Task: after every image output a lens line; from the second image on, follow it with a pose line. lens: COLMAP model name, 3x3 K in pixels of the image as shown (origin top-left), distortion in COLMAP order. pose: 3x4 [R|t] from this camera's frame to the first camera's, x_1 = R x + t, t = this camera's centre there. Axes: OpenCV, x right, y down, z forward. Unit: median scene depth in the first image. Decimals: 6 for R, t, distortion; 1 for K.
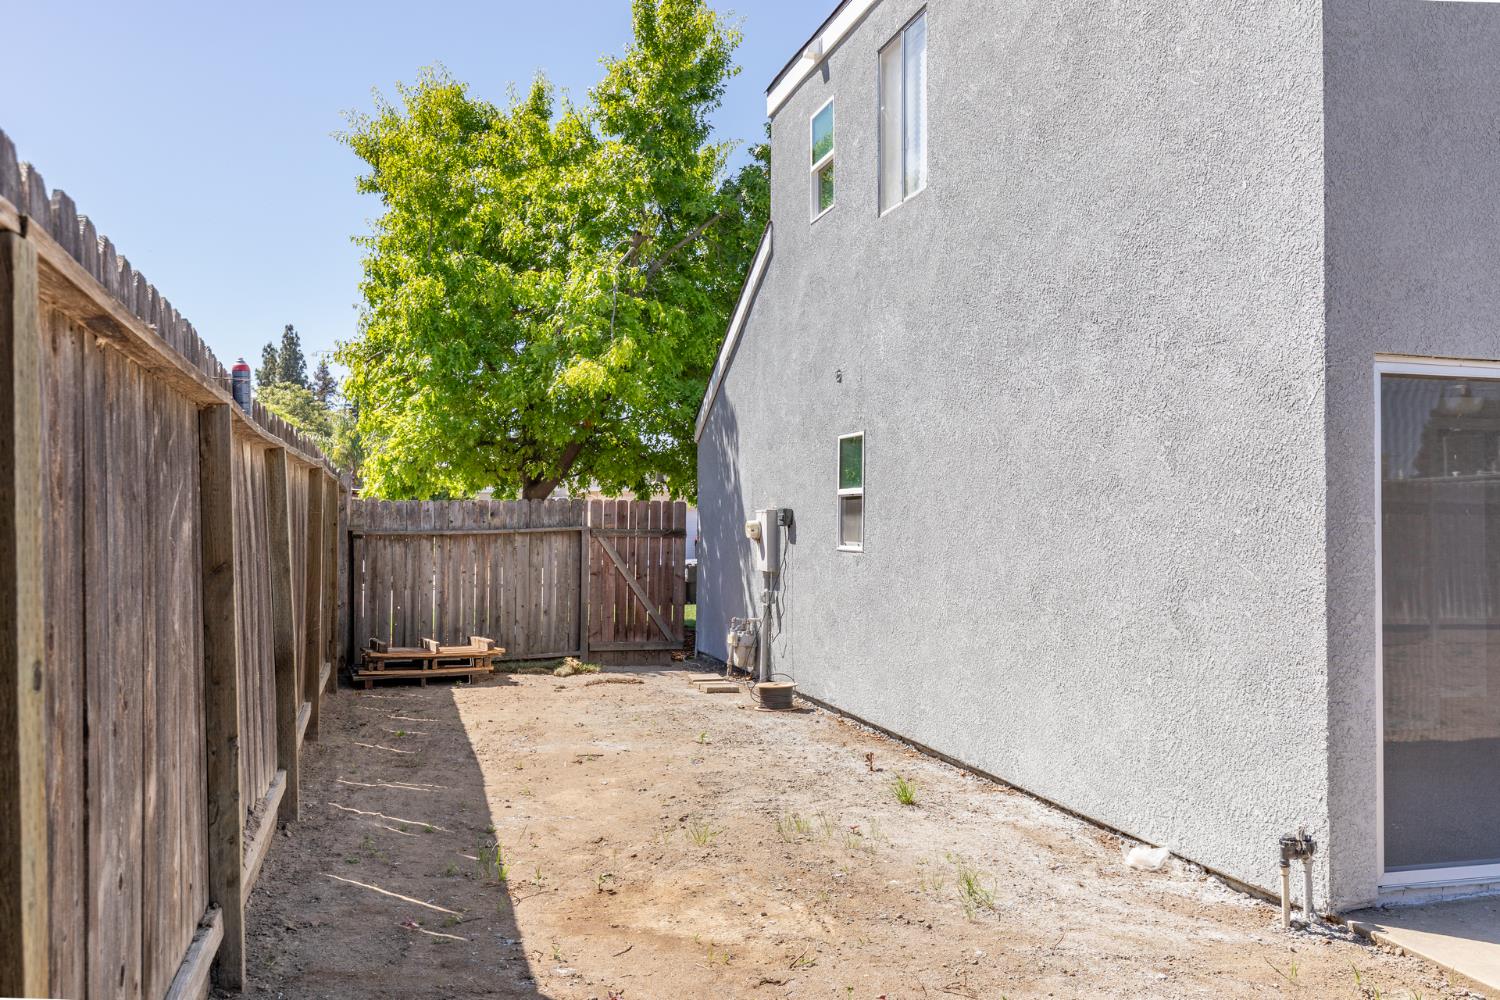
lens RADIAL K [[1305.5, 0, 774.3], [0, 1305.5, 482.2], [0, 0, 1]] dist [-0.008983, 0.019535]
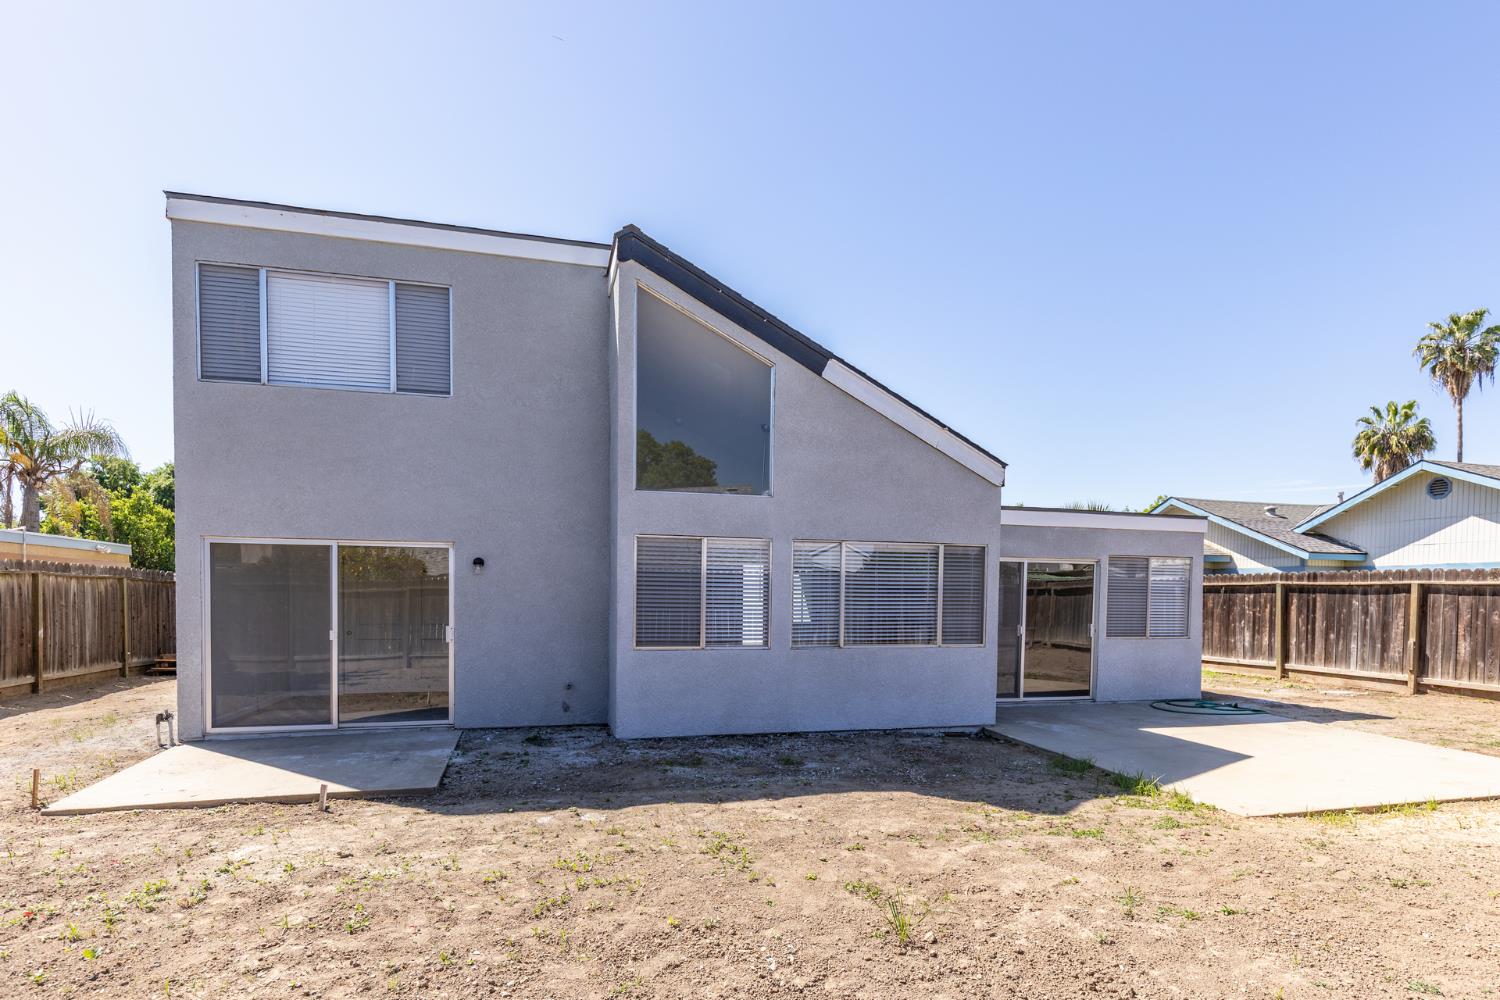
lens RADIAL K [[758.1, 0, 781.0], [0, 758.1, 623.6], [0, 0, 1]] dist [0.000178, -0.000345]
pose [[0.999909, 0.009496, 0.009611, 3.513679], [-0.010023, 0.998361, 0.056337, -0.037418], [-0.009060, -0.056428, 0.998366, -1.226662]]
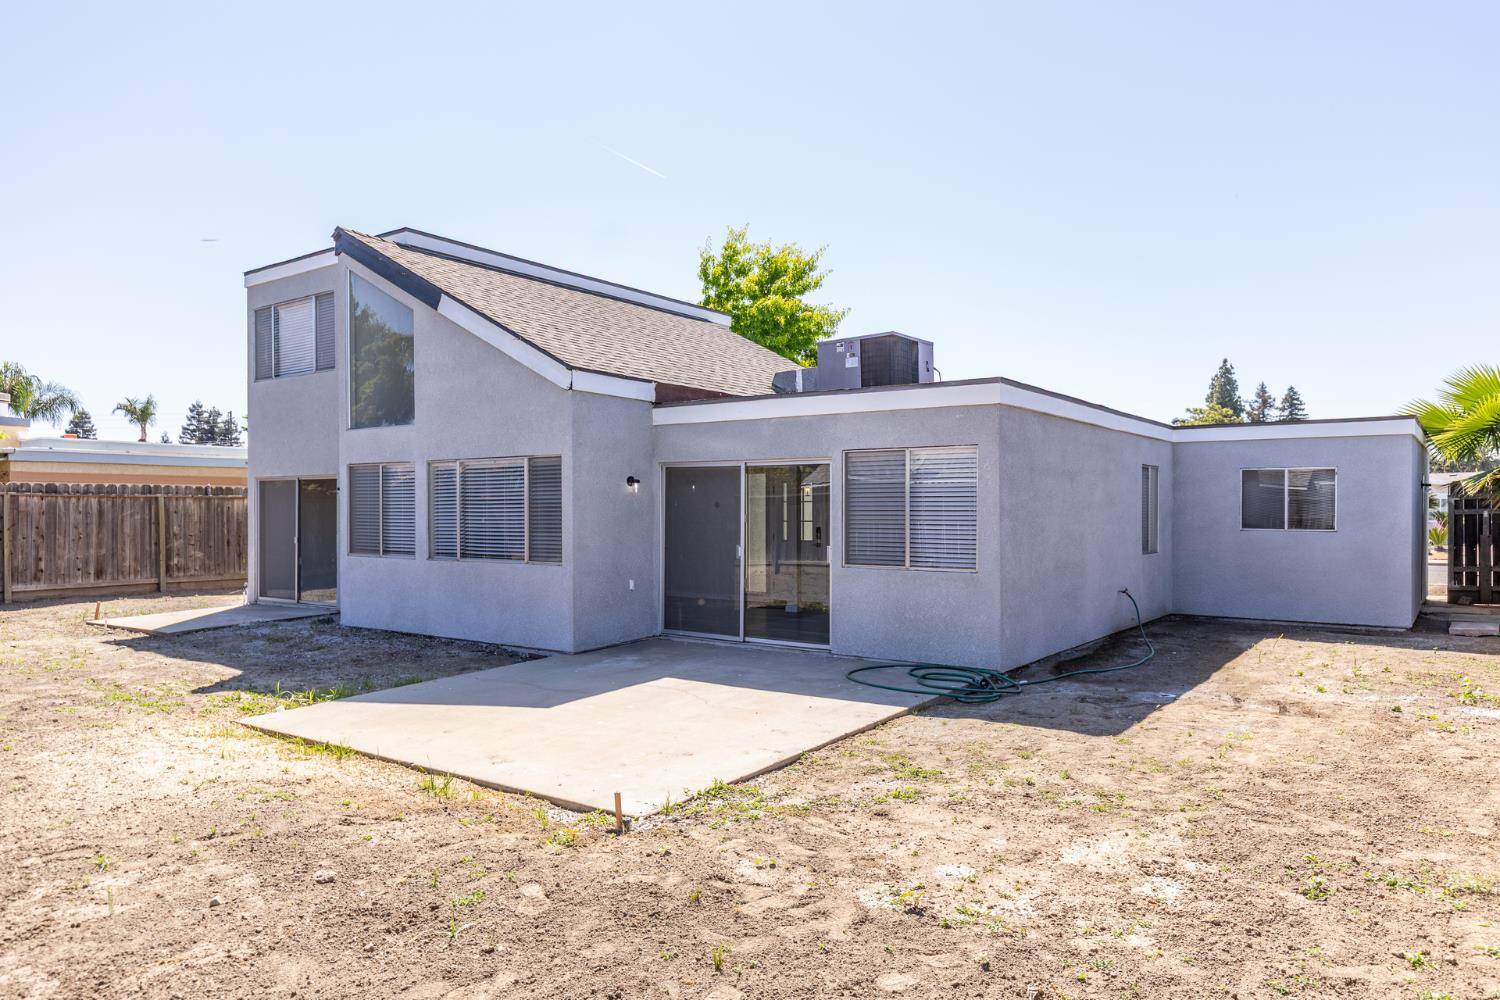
lens RADIAL K [[991.2, 0, 762.2], [0, 991.2, 516.9], [0, 0, 1]] dist [0.017890, -0.010884]
pose [[0.634200, 0.009325, -0.773113, 8.871098], [0.019881, 0.999400, 0.028363, -0.053153], [0.772914, -0.033357, 0.633634, 0.439864]]
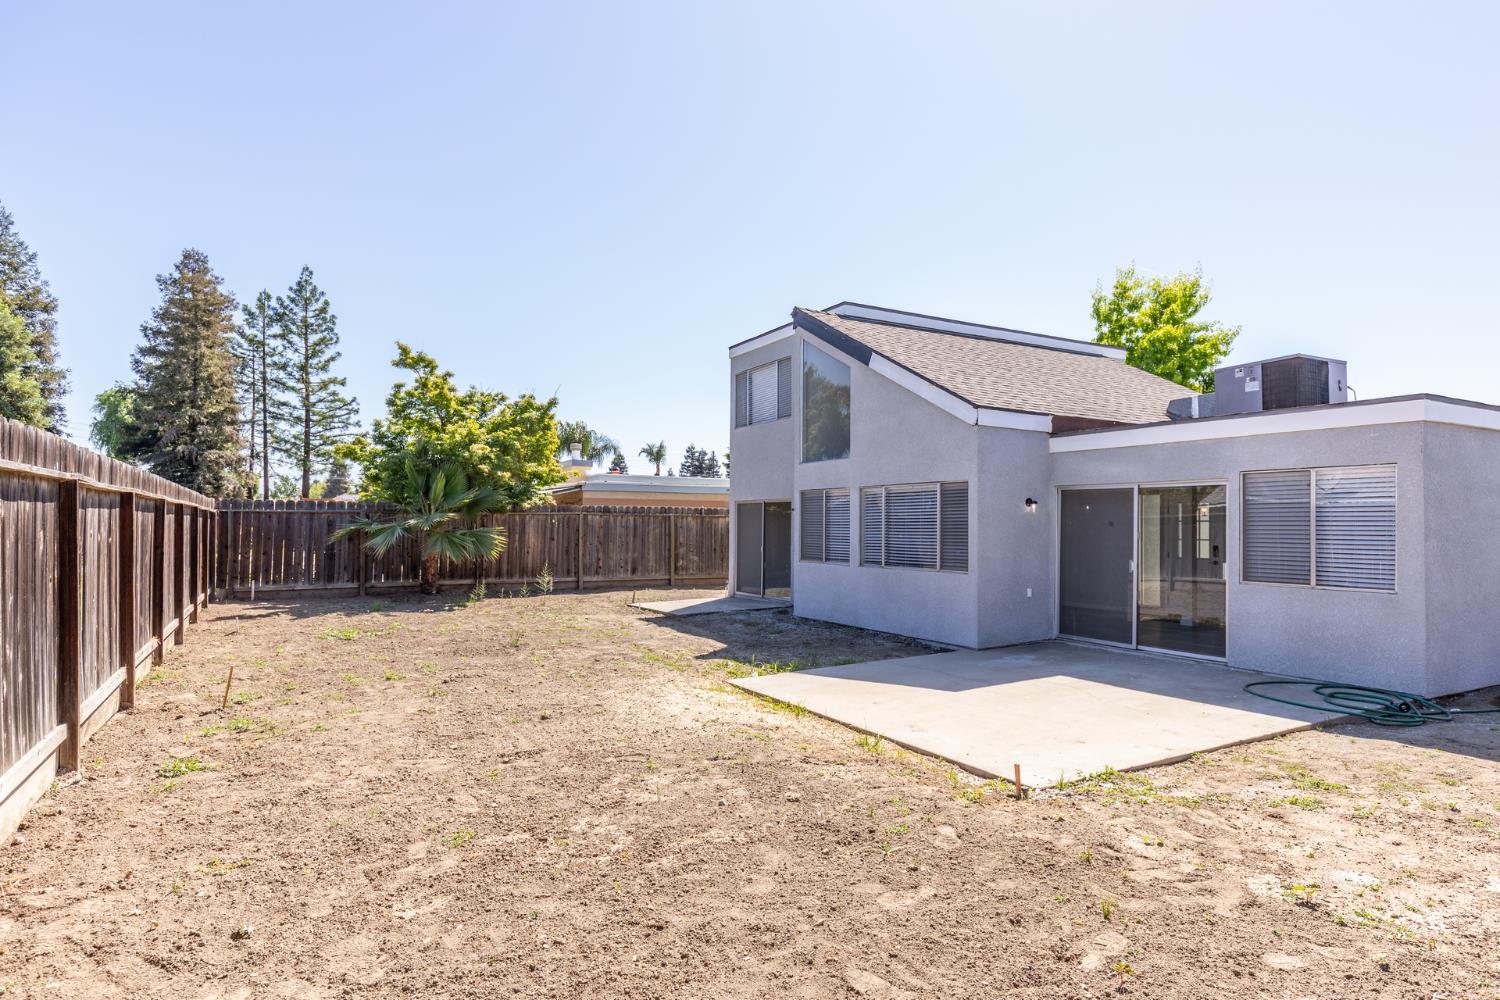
lens RADIAL K [[858.8, 0, 760.9], [0, 858.8, 518.2], [0, 0, 1]] dist [0.003132, 0.001581]
pose [[0.250874, -0.003669, -0.968013, 8.998181], [0.019390, 0.999811, 0.001236, -0.049576], [0.967826, -0.019080, 0.250898, 0.356086]]
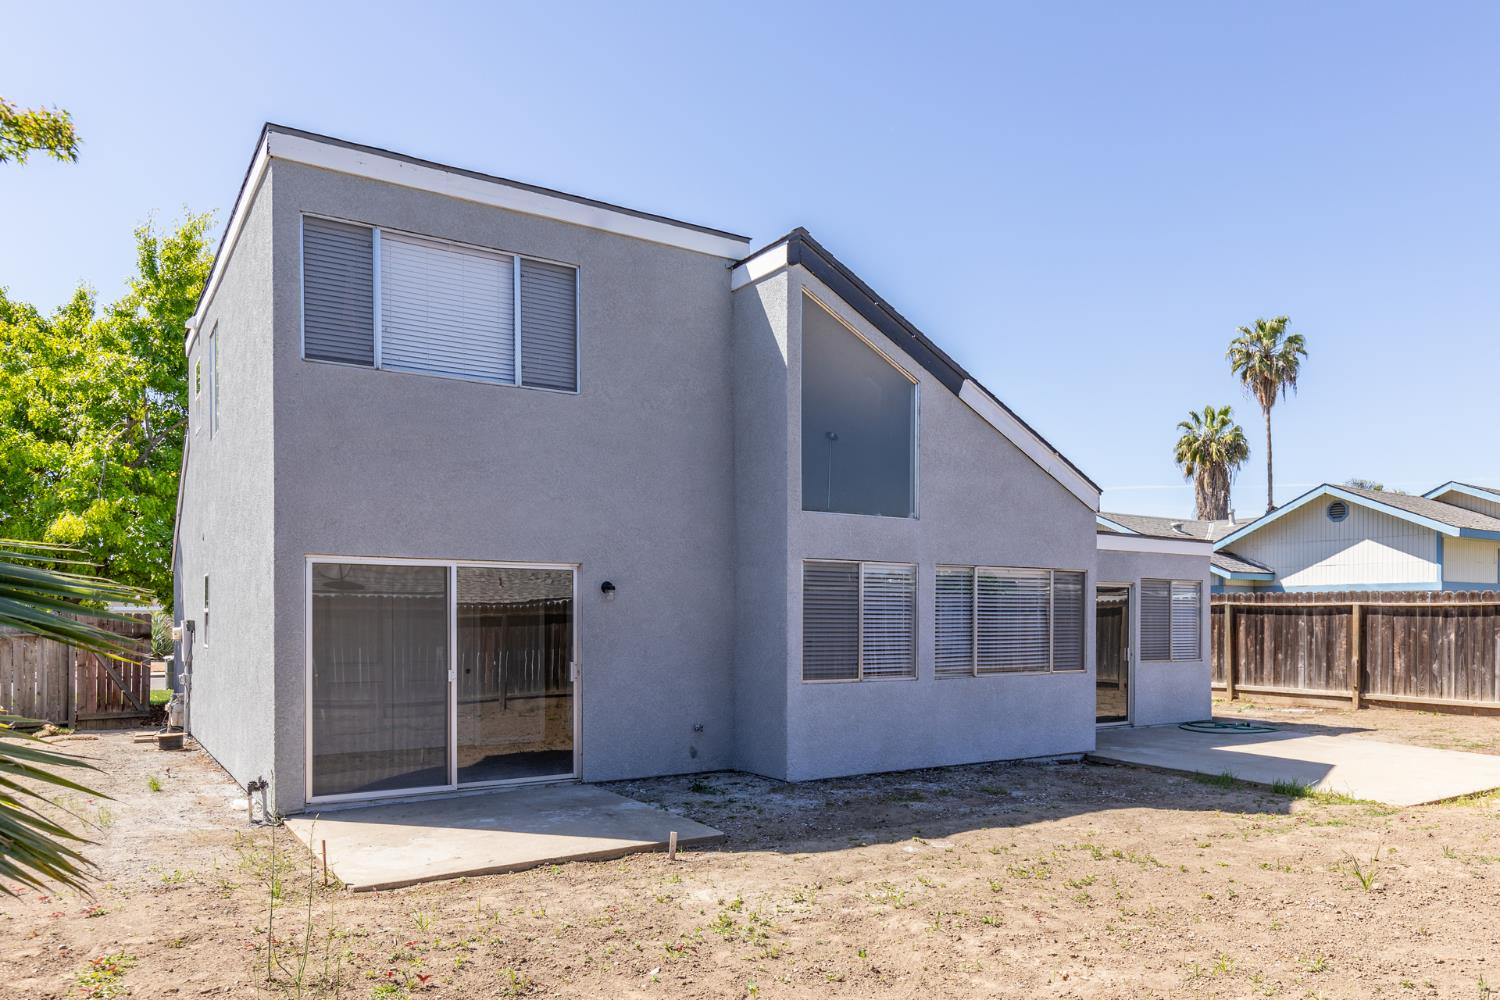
lens RADIAL K [[1023.2, 0, 791.8], [0, 1023.2, 621.9], [0, 0, 1]] dist [-0.000472, -0.003864]
pose [[0.944379, 0.002653, 0.328850, 1.424324], [-0.011189, 0.999648, 0.024068, -0.077127], [-0.328670, -0.026409, 0.944076, -1.800263]]
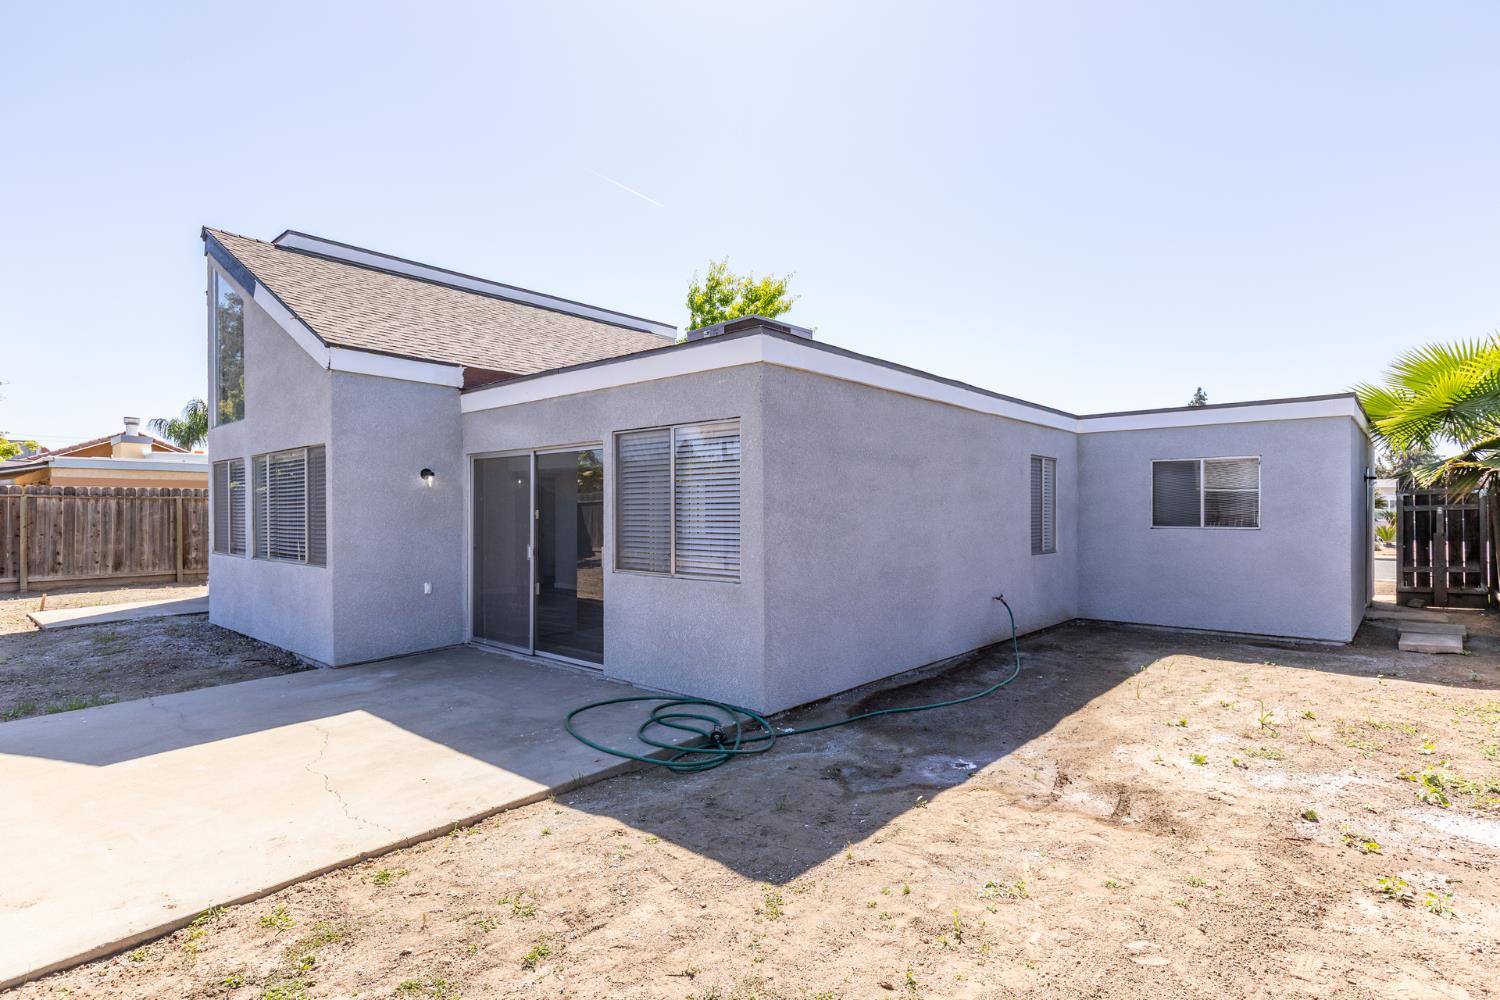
lens RADIAL K [[758.1, 0, 752.2], [0, 758.1, 510.1], [0, 0, 1]] dist [0.000178, -0.000345]
pose [[0.552131, 0.000039, -0.833758, 8.297068], [0.024015, 0.999584, 0.015950, 0.041591], [0.833412, -0.028829, 0.551900, 2.431315]]
